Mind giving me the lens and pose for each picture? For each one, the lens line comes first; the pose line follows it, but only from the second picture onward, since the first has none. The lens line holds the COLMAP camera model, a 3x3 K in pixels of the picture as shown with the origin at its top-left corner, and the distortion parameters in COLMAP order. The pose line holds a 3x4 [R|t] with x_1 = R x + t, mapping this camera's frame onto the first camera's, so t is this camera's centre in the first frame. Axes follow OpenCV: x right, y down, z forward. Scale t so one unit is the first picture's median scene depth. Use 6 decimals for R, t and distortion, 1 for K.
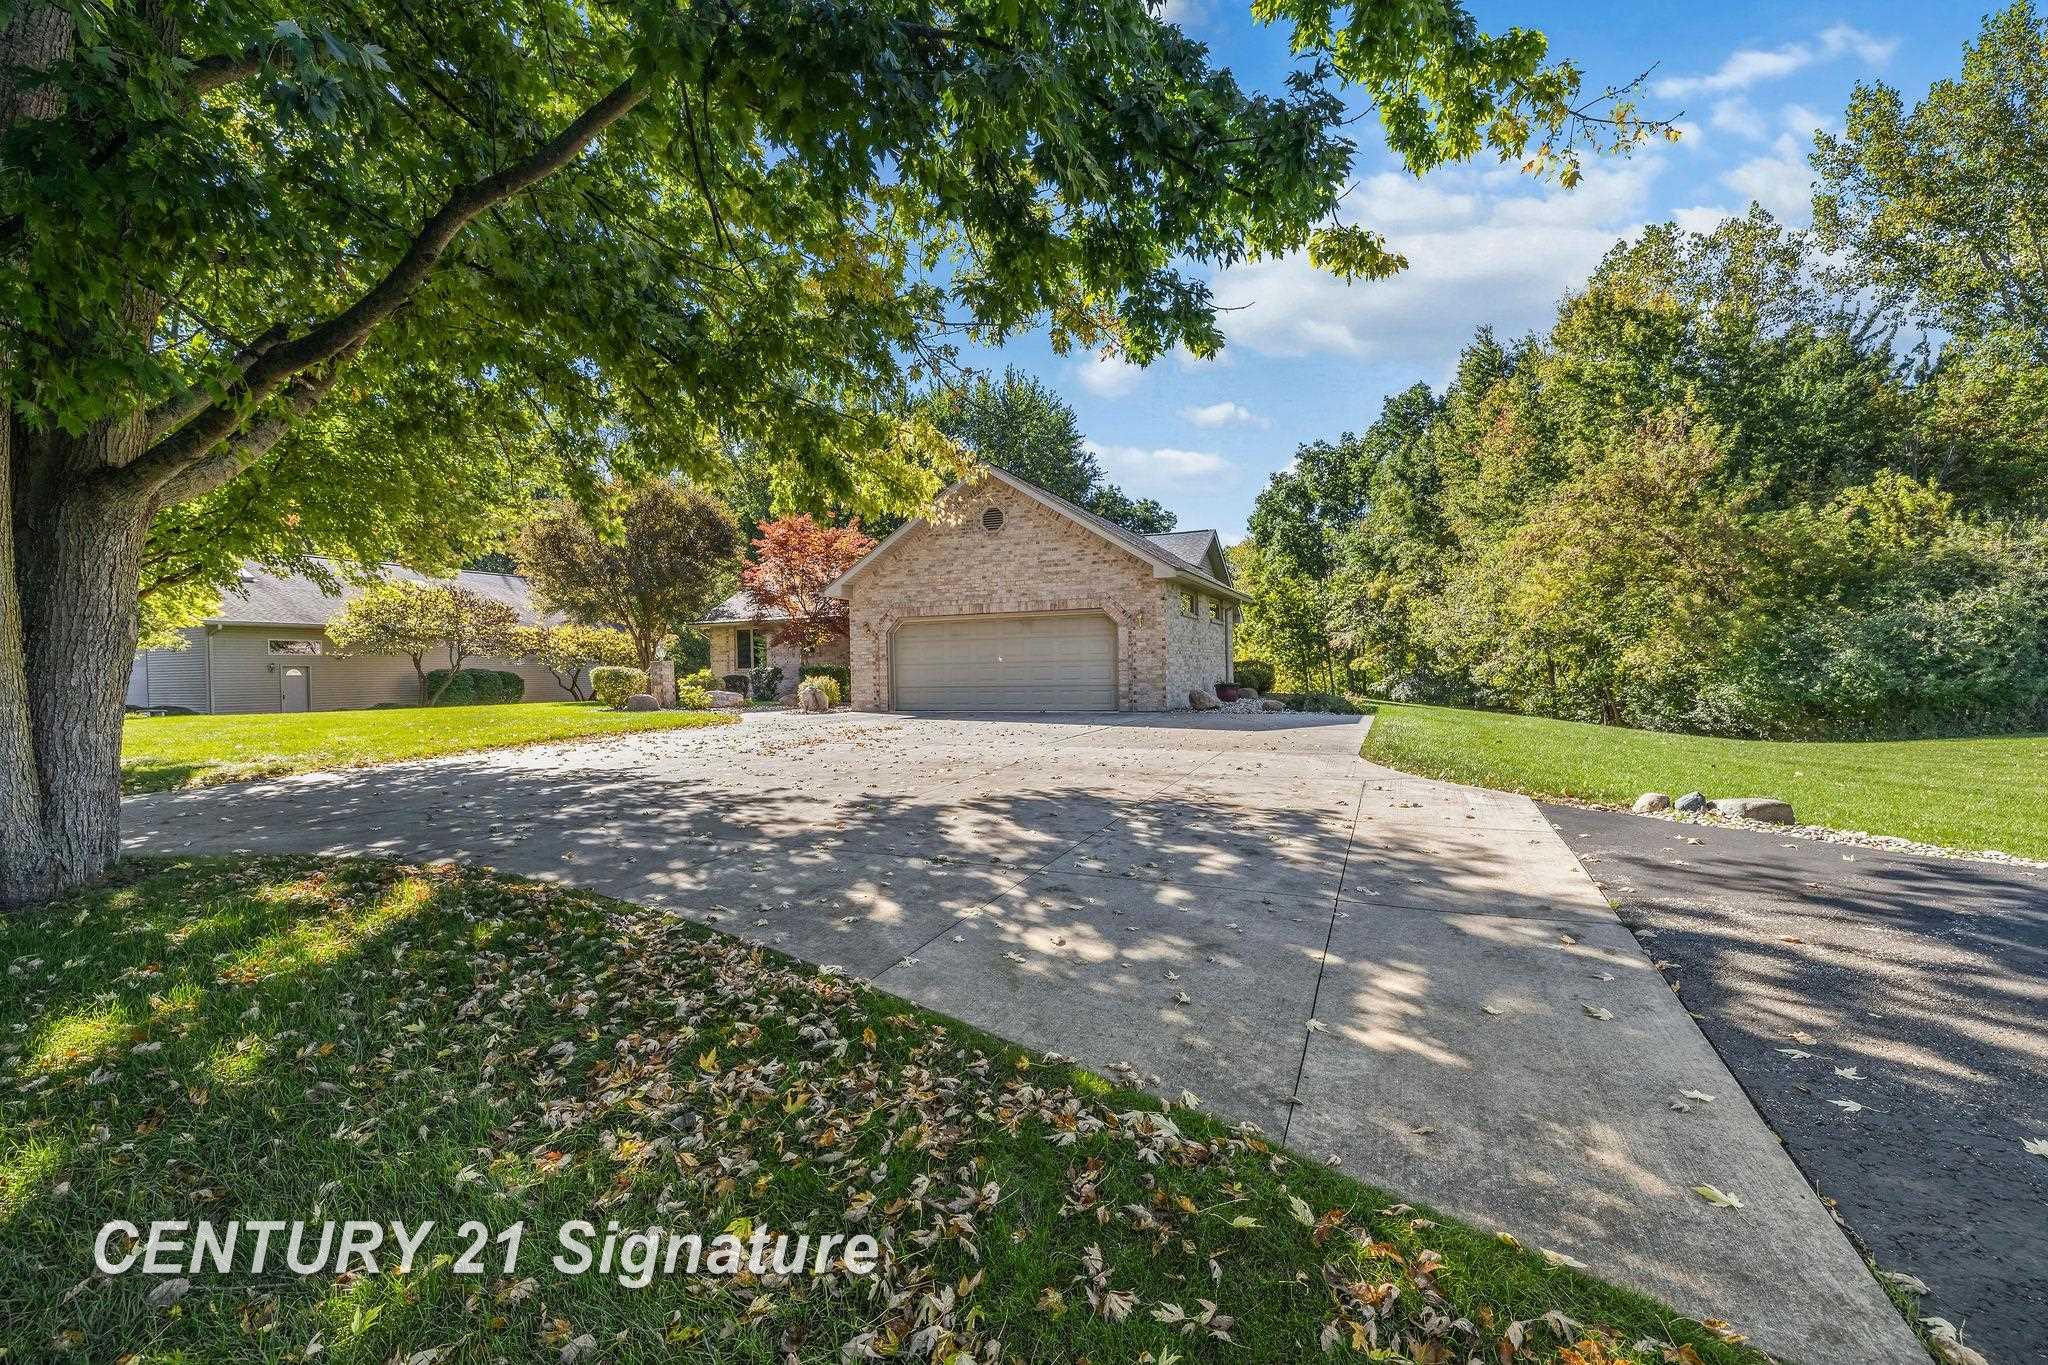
lens RADIAL K [[854.0, 0, 1024.0], [0, 854.0, 682.5], [0, 0, 1]] dist [-0.002554, -0.000150]
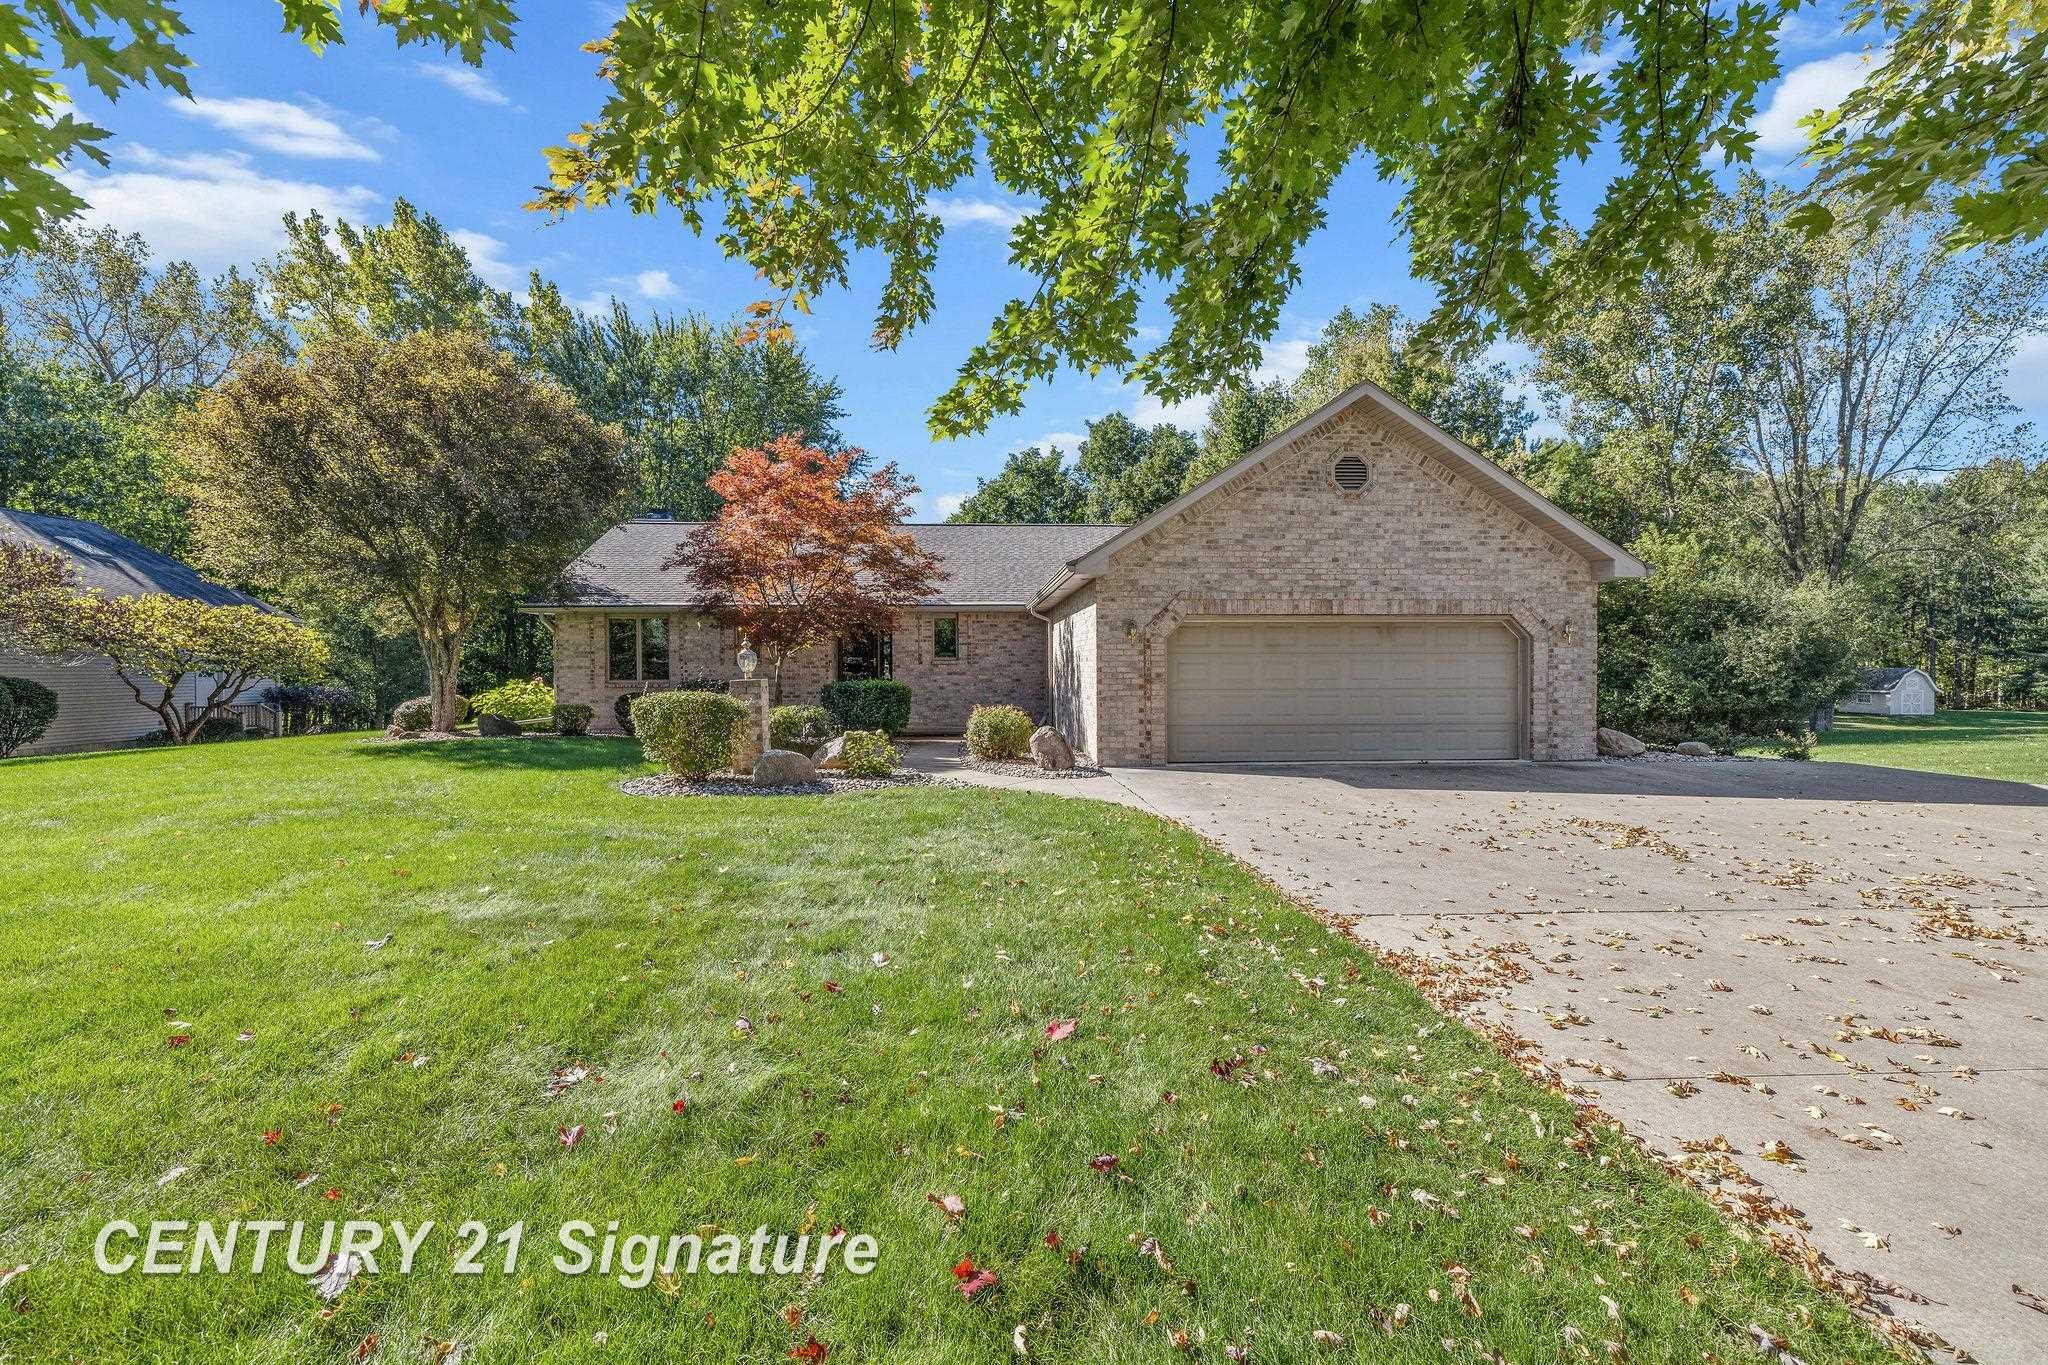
lens RADIAL K [[854.0, 0, 1024.0], [0, 854.0, 682.5], [0, 0, 1]] dist [-0.002554, -0.000150]
pose [[0.911368, 0.009144, 0.411490, -0.512451], [-0.008146, 0.999958, -0.004180, -0.022655], [-0.411511, 0.000457, 0.911405, 0.474516]]
